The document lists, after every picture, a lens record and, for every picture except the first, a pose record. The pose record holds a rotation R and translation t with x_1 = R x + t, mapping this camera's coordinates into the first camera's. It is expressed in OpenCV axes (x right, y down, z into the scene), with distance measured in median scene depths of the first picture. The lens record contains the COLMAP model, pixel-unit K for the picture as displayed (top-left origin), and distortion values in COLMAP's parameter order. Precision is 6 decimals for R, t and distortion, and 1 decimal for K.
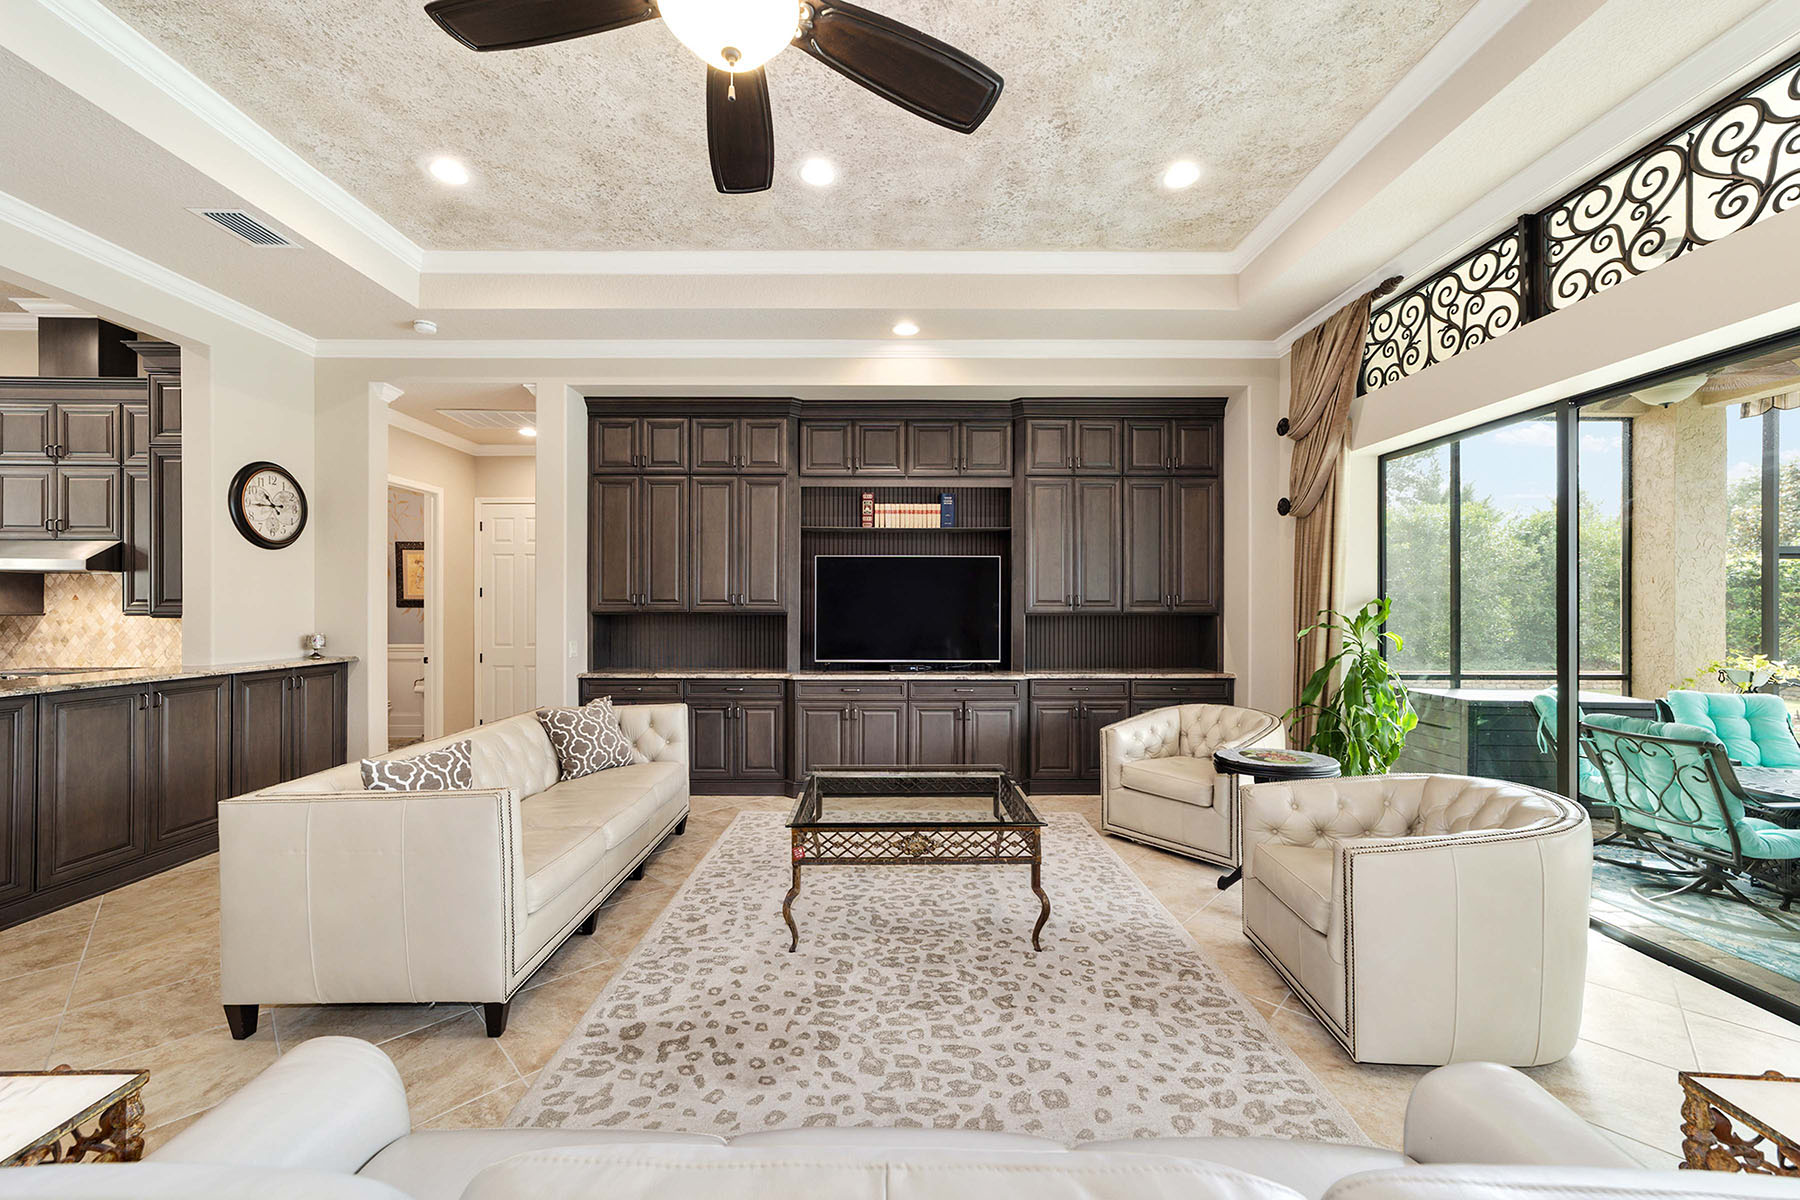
lens RADIAL K [[694.3, 0, 893.2], [0, 694.3, 609.1], [0, 0, 1]] dist [-0.018568, 0.010748]
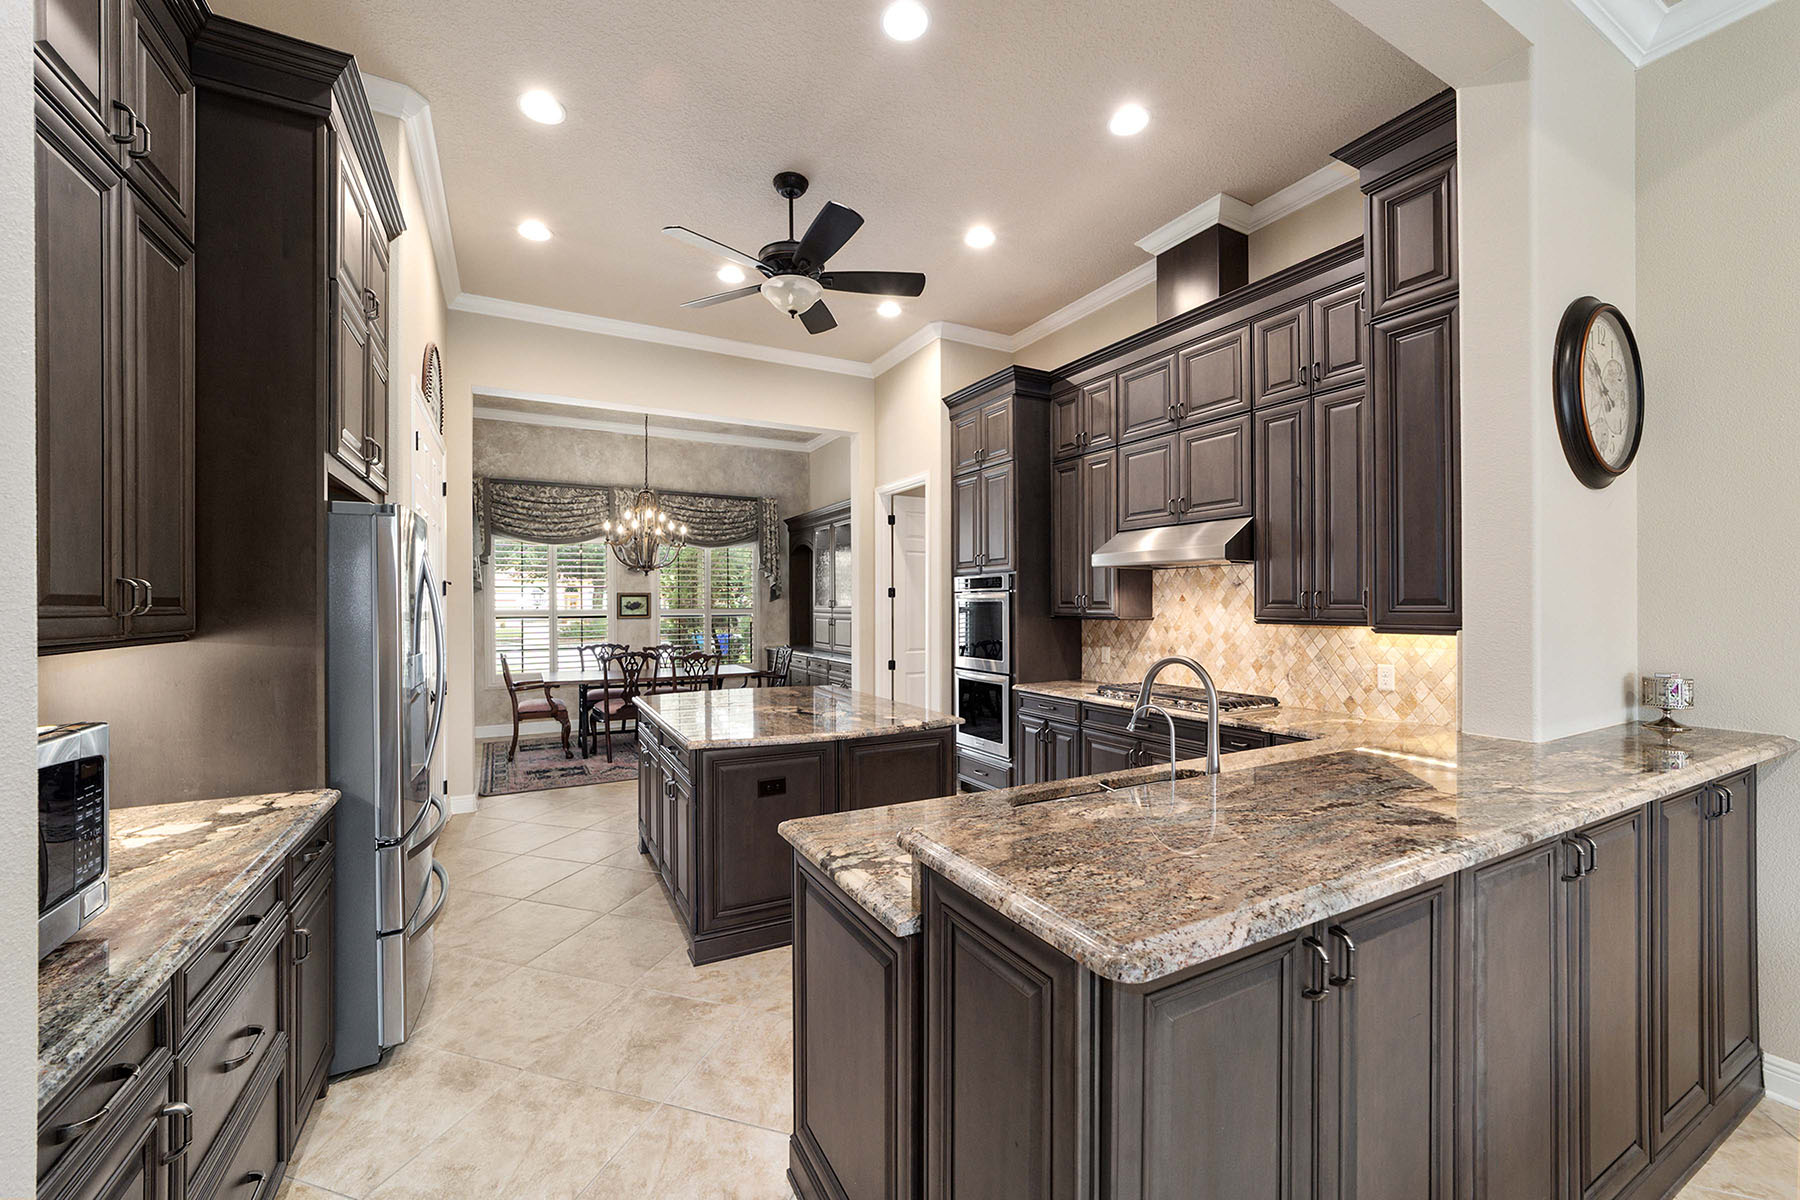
lens RADIAL K [[698.5, 0, 889.3], [0, 698.5, 602.7], [0, 0, 1]] dist [-0.019531, 0.005085]
pose [[0.462297, -0.005046, -0.886711, -0.627567], [-0.002708, 0.999971, -0.007102, -0.005047], [0.886721, 0.005685, 0.462270, 0.325504]]
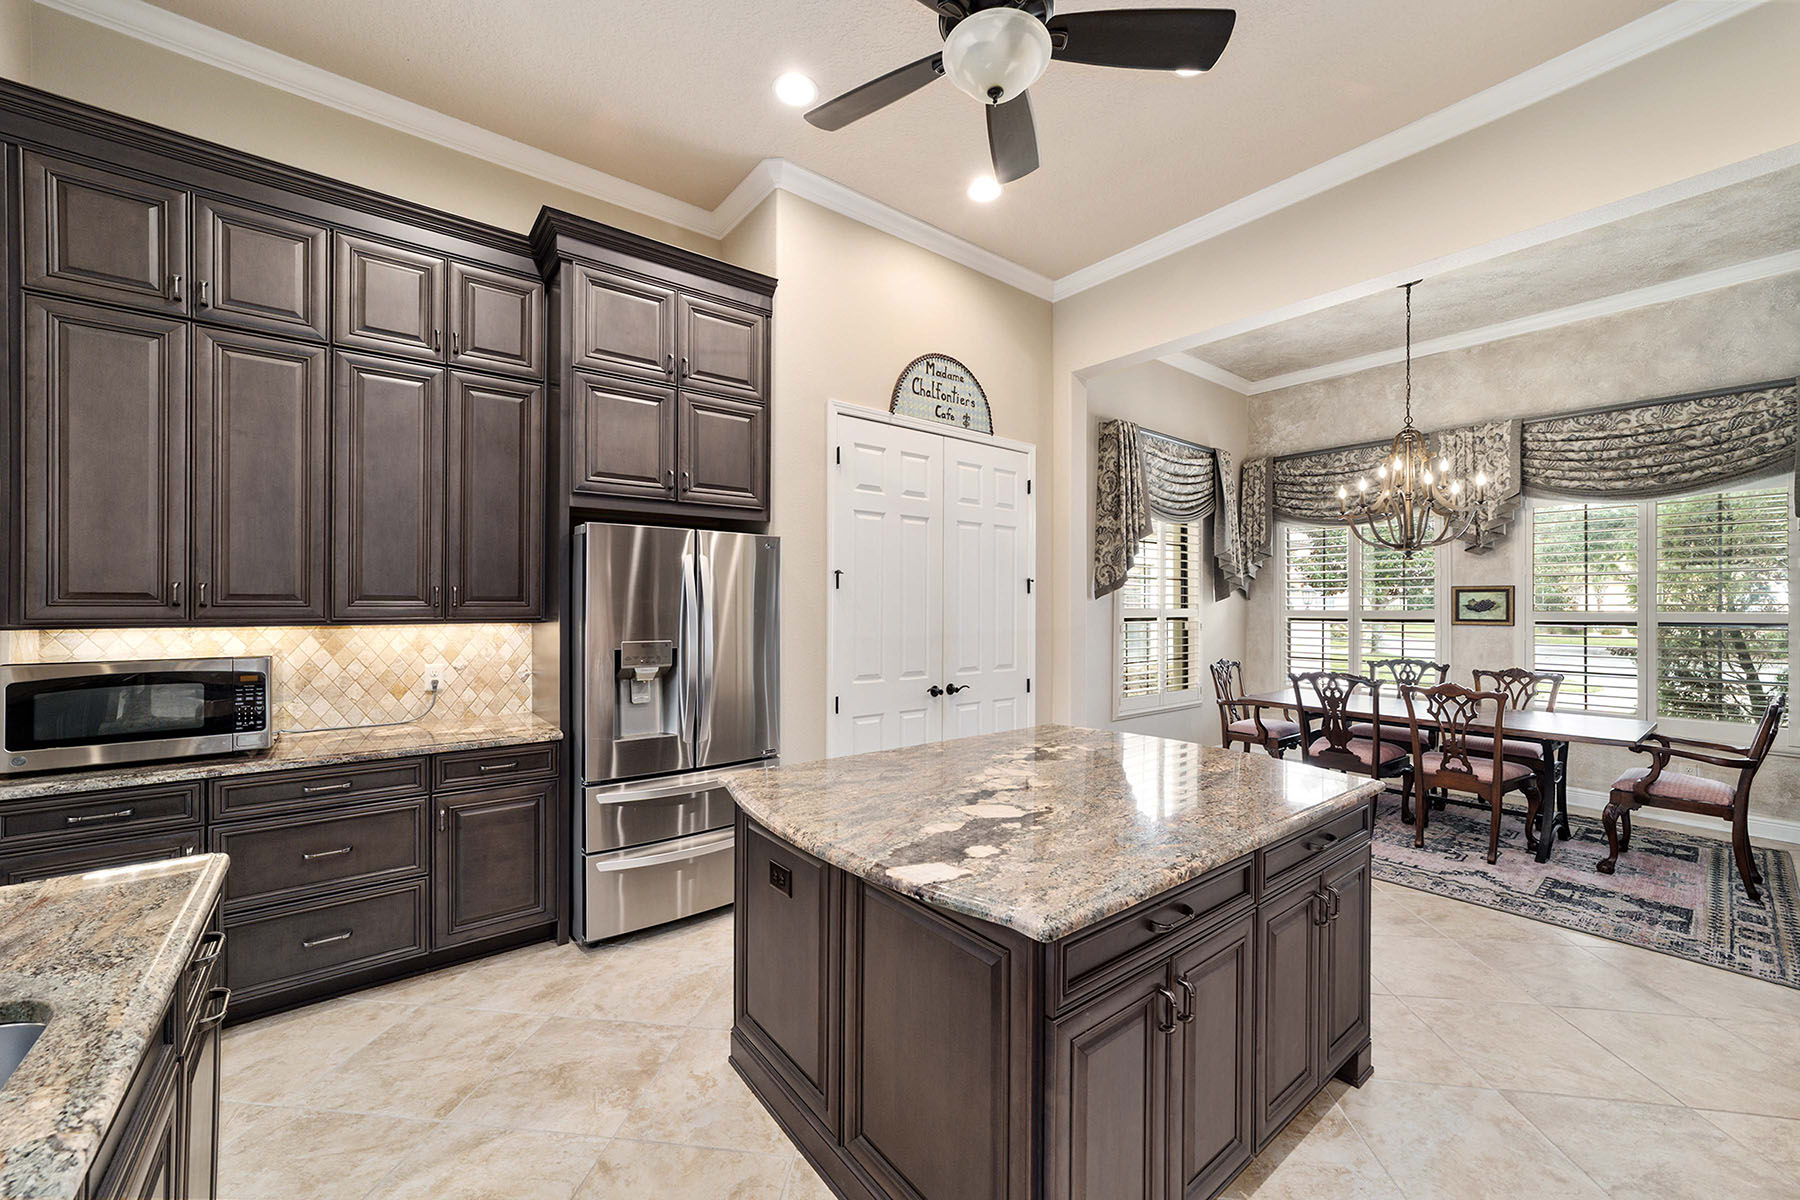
lens RADIAL K [[697.2, 0, 894.1], [0, 697.2, 602.1], [0, 0, 1]] dist [-0.019823, 0.009123]
pose [[-0.788001, -0.004988, -0.615654, -0.988039], [-0.008773, 0.999957, 0.003128, -0.008521], [0.615612, 0.007866, -0.788010, 0.824665]]
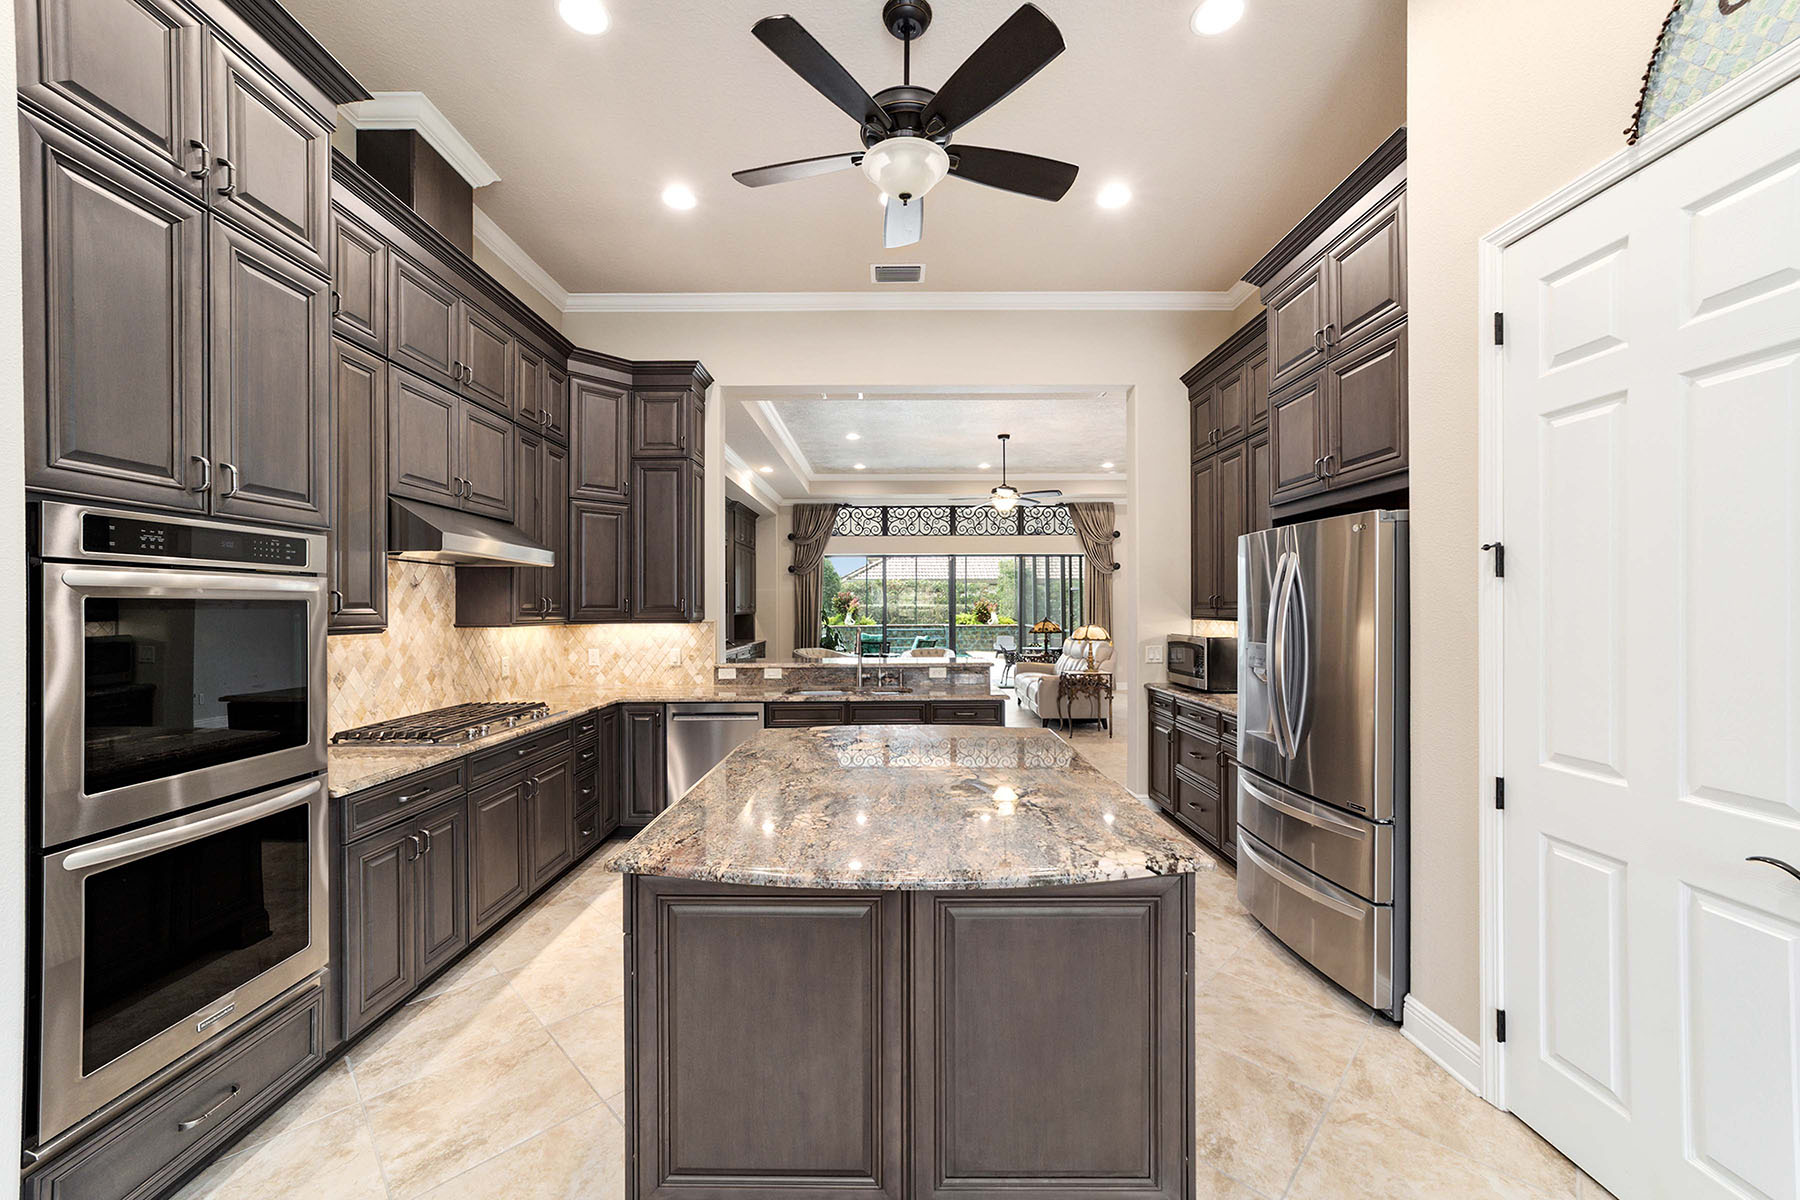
lens RADIAL K [[694.3, 0, 893.2], [0, 694.3, 609.1], [0, 0, 1]] dist [-0.018568, 0.010748]
pose [[0.006187, -0.002610, 0.999977, -1.750852], [0.010784, 0.999939, 0.002543, -0.006304], [-0.999923, 0.010768, 0.006215, 0.562622]]
